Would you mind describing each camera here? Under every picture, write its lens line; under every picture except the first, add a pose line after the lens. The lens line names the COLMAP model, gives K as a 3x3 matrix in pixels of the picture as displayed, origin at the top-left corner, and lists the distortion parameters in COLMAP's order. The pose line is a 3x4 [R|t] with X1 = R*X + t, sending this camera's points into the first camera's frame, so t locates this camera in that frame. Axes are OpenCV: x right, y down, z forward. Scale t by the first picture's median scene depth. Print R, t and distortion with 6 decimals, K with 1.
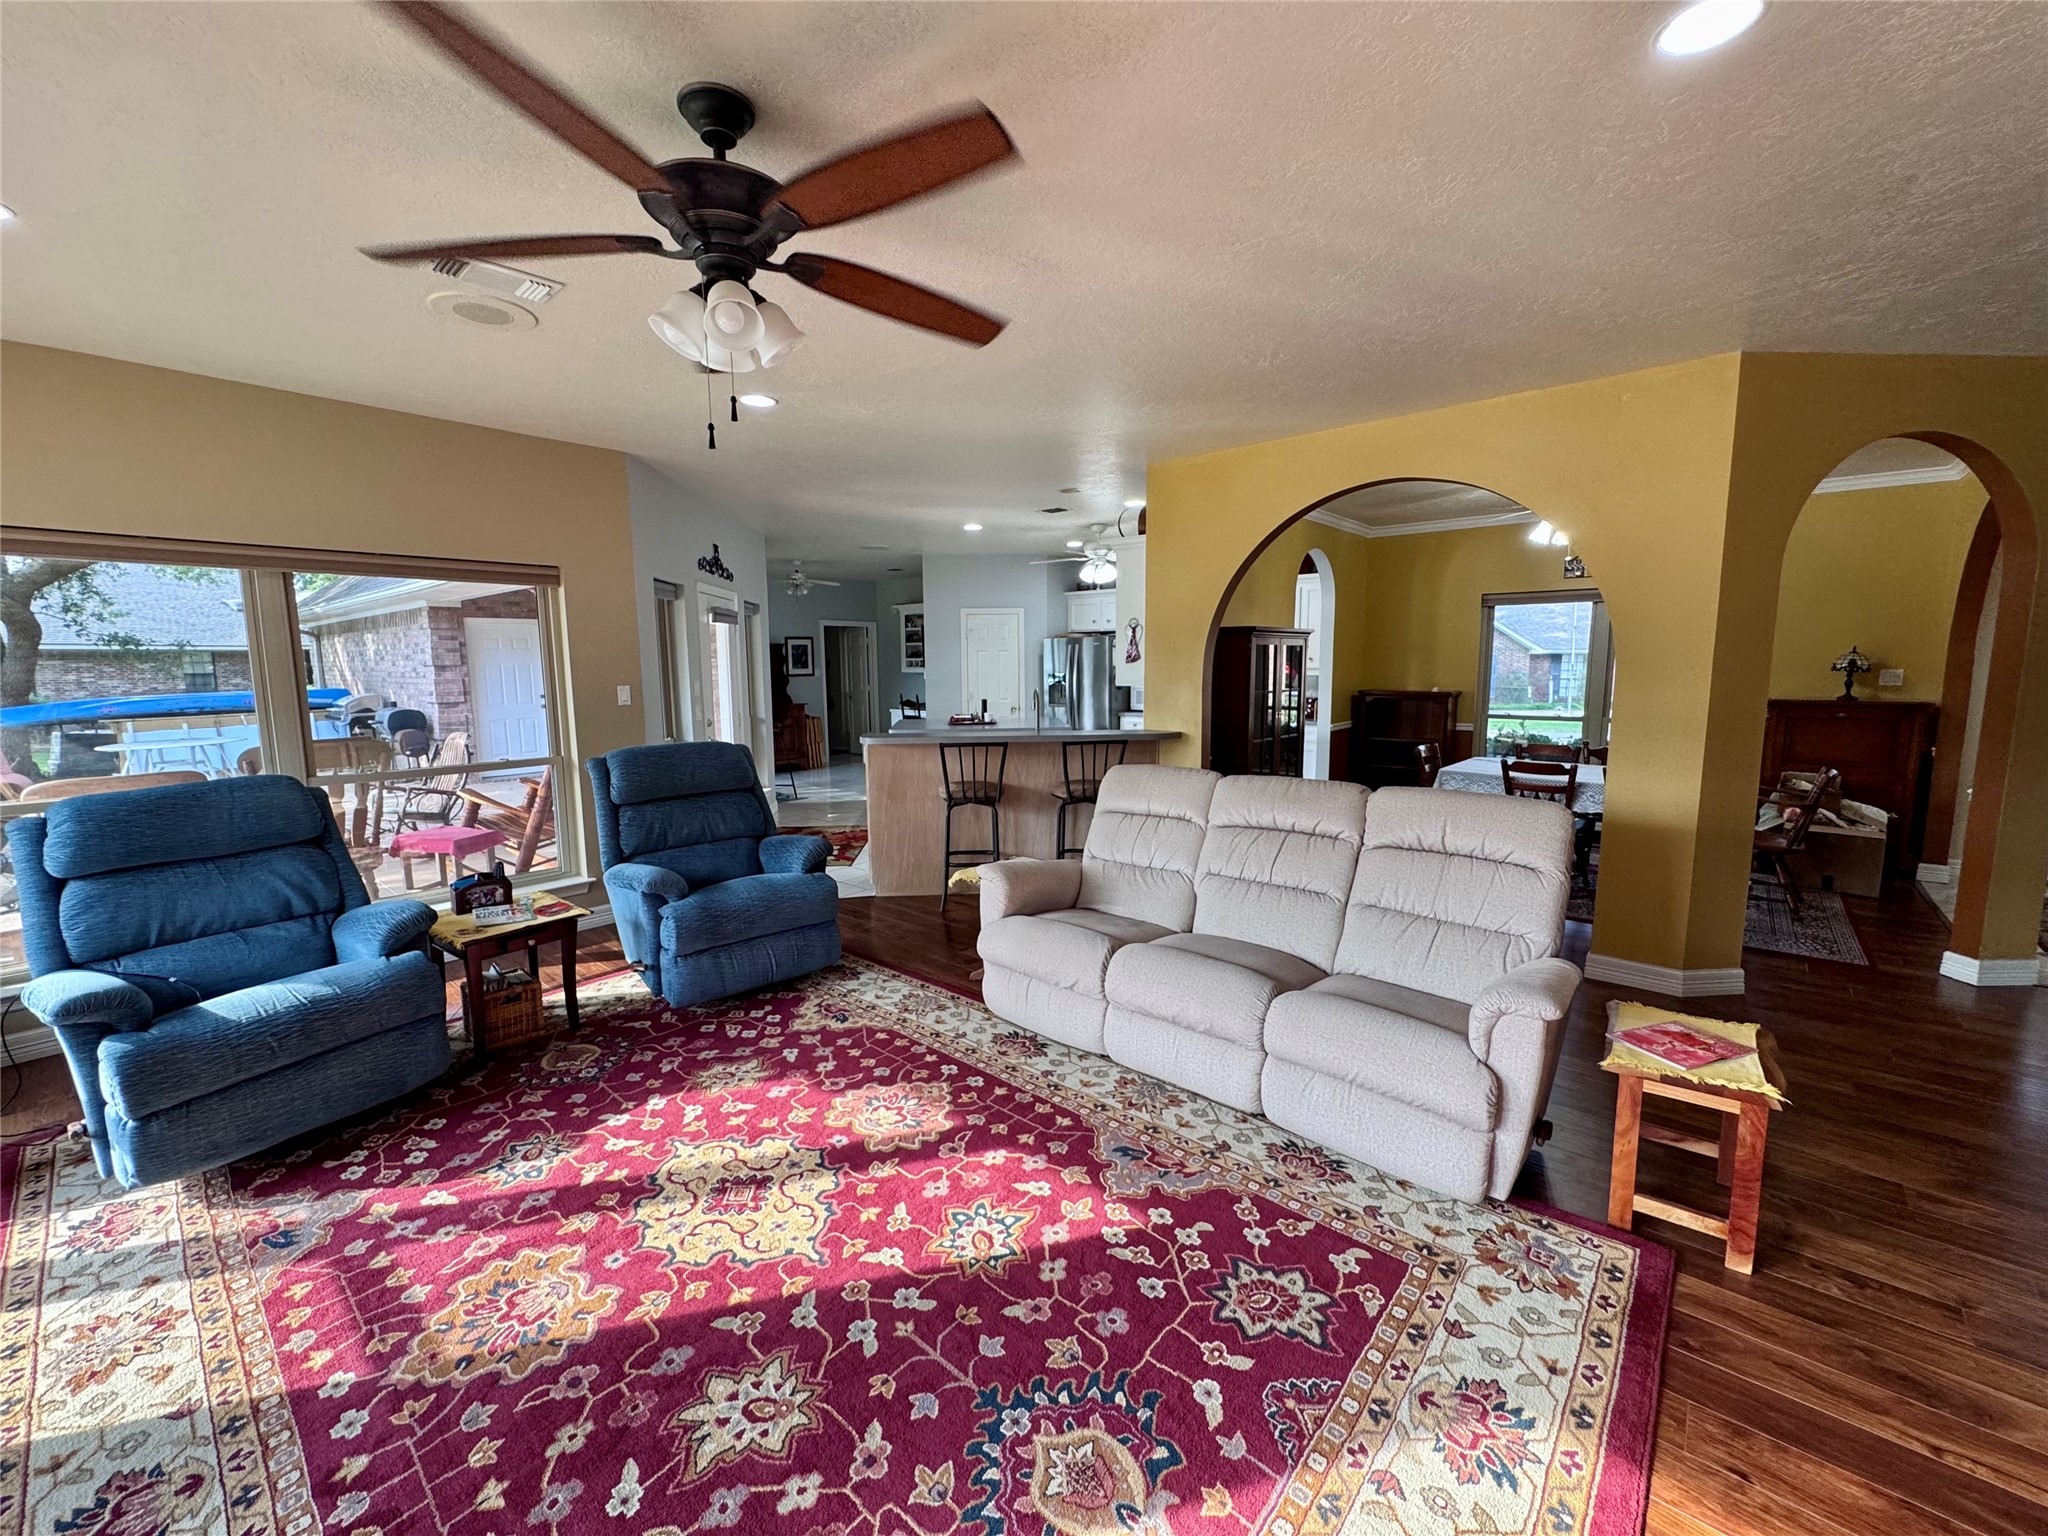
lens RADIAL K [[818.6, 0, 1024.2], [0, 818.6, 764.7], [0, 0, 1]] dist [-0.003450, 0.000747]
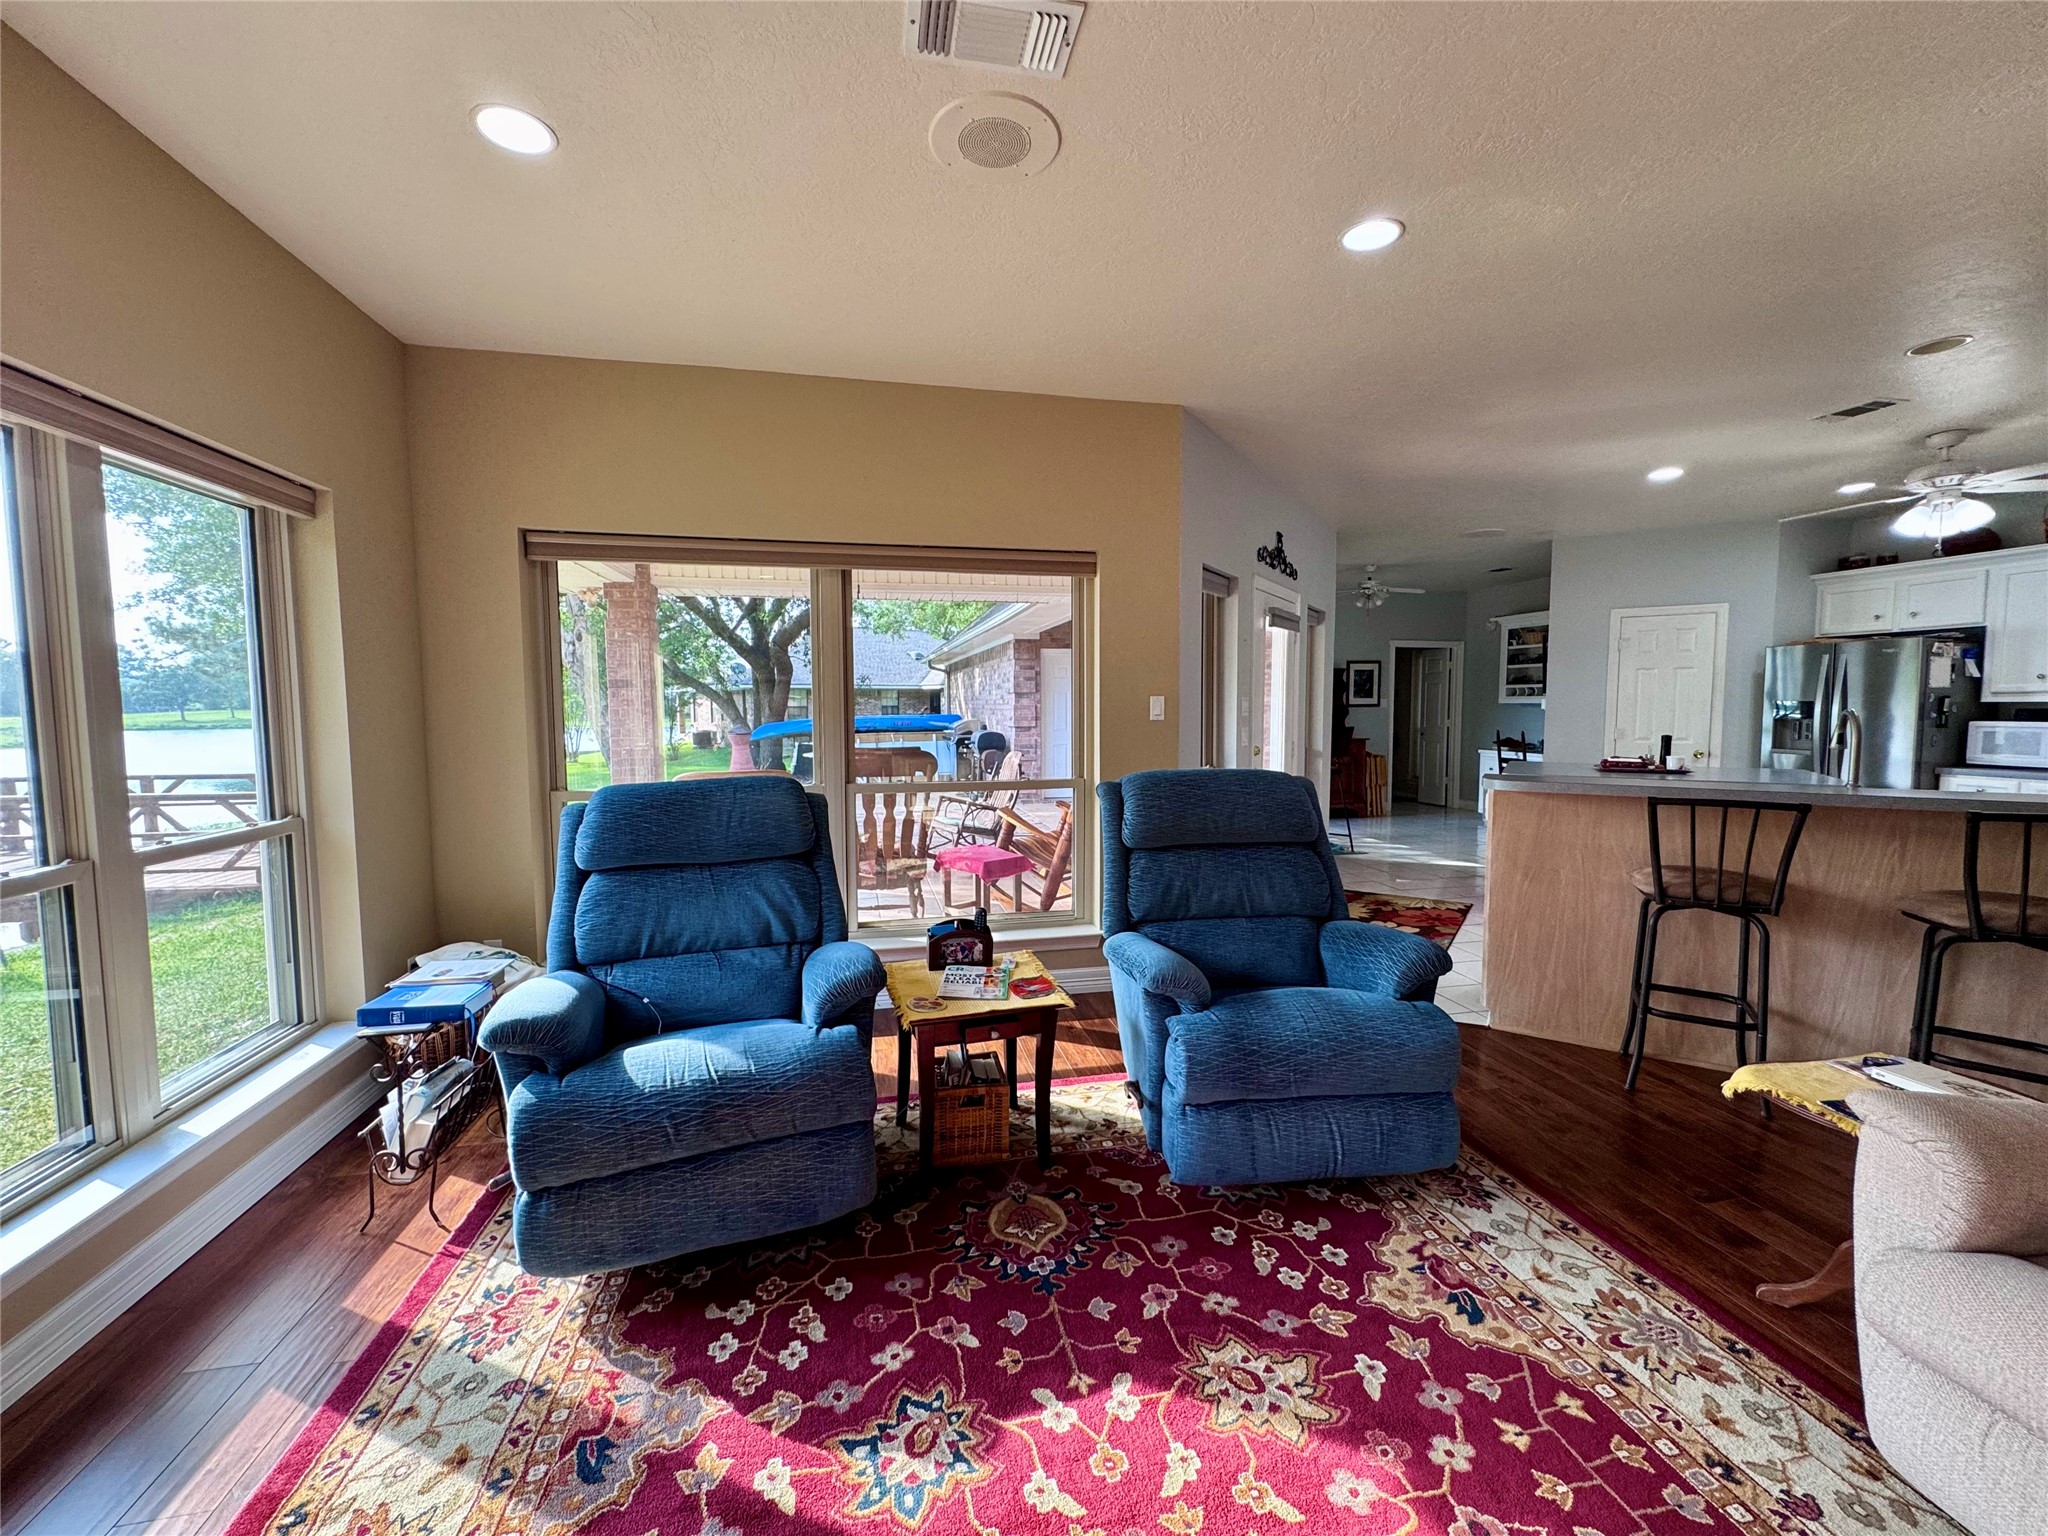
lens RADIAL K [[818.6, 0, 1022.8], [0, 818.6, 763.2], [0, 0, 1]] dist [-0.003450, 0.000747]
pose [[0.800616, 0.048667, -0.597198, -0.152752], [-0.079697, 0.996489, -0.025636, -0.000085], [0.593854, 0.068120, 0.801684, 0.380539]]
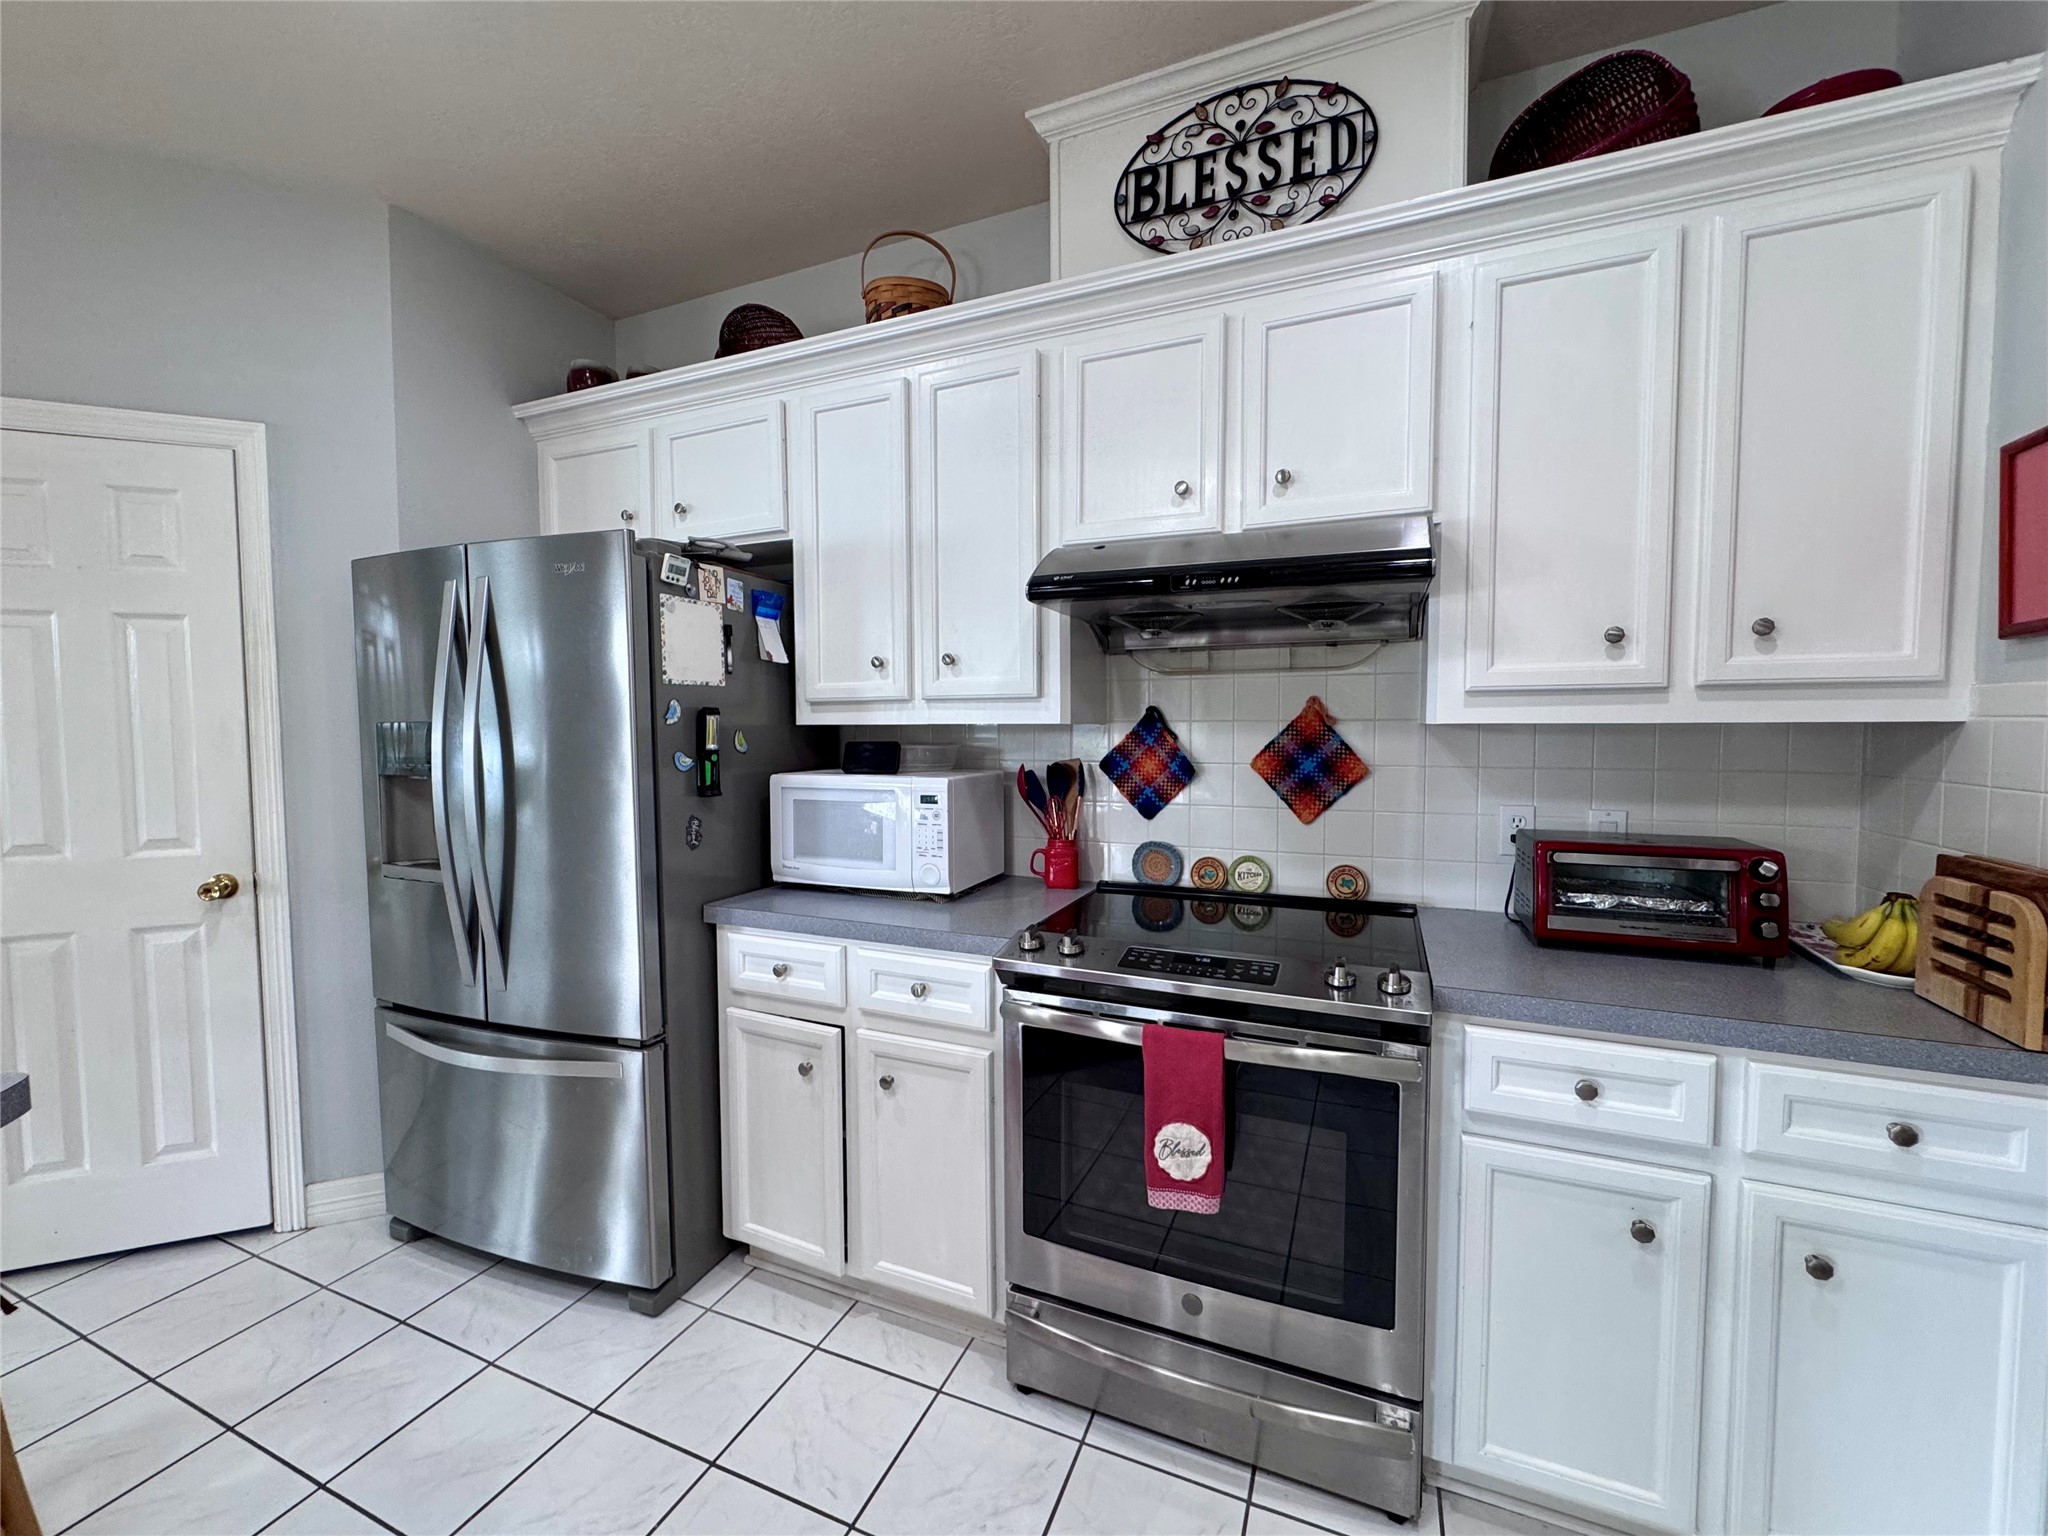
lens RADIAL K [[818.6, 0, 1022.9], [0, 818.6, 762.9], [0, 0, 1]] dist [-0.003450, 0.000747]
pose [[0.950132, -0.010894, 0.311659, 0.329072], [0.036100, 0.996513, -0.075223, -0.210772], [-0.309752, 0.082722, 0.947212, 1.994703]]
